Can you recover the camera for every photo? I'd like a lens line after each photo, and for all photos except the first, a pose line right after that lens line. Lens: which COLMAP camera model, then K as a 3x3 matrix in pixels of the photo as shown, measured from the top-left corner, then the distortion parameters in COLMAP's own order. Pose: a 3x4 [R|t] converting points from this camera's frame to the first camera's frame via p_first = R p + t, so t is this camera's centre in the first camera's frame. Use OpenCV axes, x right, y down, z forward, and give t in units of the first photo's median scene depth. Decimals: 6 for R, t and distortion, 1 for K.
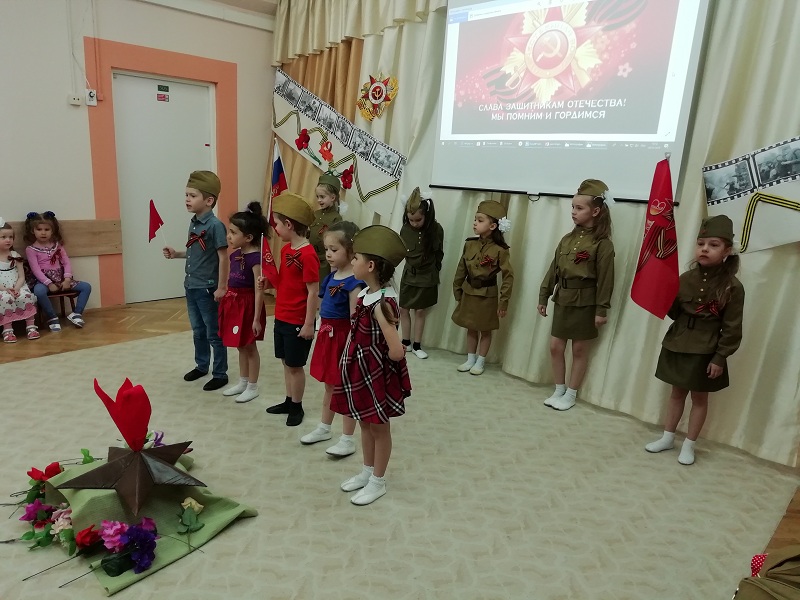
lens RADIAL K [[616.6, 0, 400.0], [0, 616.6, 300.0], [0, 0, 1]] dist [-0.005079, -0.003188]
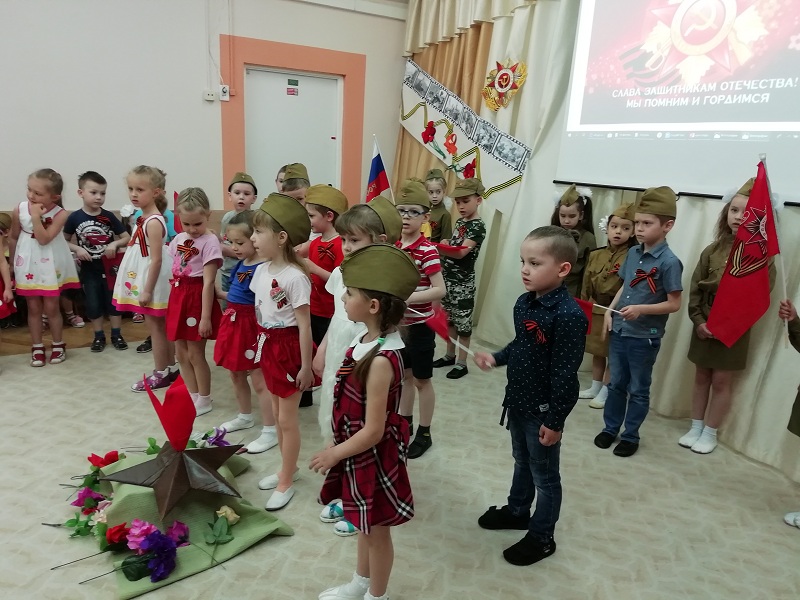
lens RADIAL K [[613.1, 0, 400.0], [0, 613.1, 300.0], [0, 0, 1]] dist [-0.004601, -0.001640]
pose [[0.963434, 0.062847, -0.260473, 0.072562], [-0.060114, 0.998021, 0.018455, -0.016225], [0.261117, -0.002122, 0.965305, 0.075131]]
